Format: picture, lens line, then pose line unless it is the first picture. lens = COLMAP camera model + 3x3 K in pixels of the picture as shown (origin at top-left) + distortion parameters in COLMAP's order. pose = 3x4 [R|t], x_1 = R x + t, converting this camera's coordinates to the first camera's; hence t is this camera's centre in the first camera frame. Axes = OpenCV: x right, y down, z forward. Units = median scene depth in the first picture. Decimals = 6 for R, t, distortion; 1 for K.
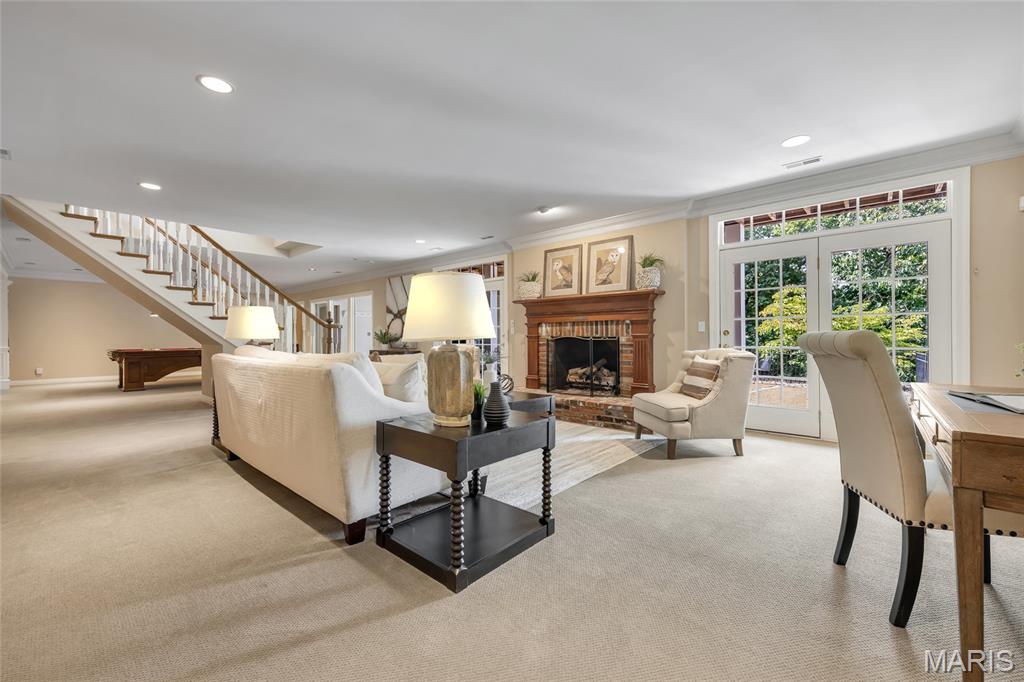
lens RADIAL K [[418.2, 0, 514.3], [0, 418.2, 327.5], [0, 0, 1]] dist [-0.001260, -0.000297]
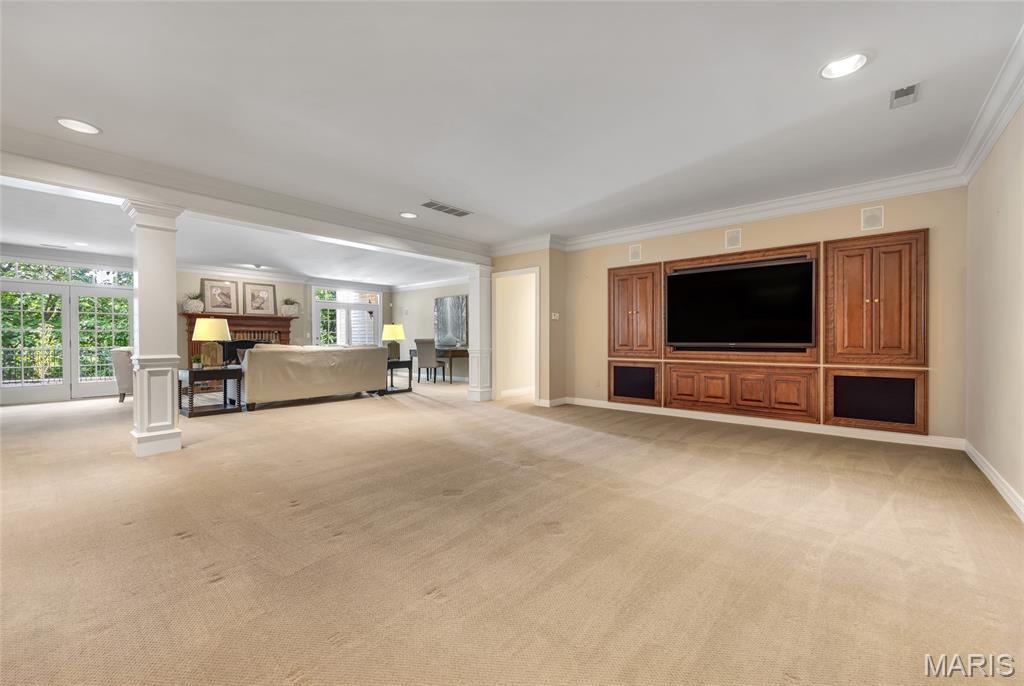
lens RADIAL K [[411.5, 0, 510.9], [0, 411.5, 347.6], [0, 0, 1]] dist [0.004324, -0.000020]
pose [[-0.028800, -0.016461, 0.999450, -1.451685], [-0.019155, 0.999690, 0.015913, 0.006094], [-0.999402, -0.018686, -0.029106, 0.007464]]
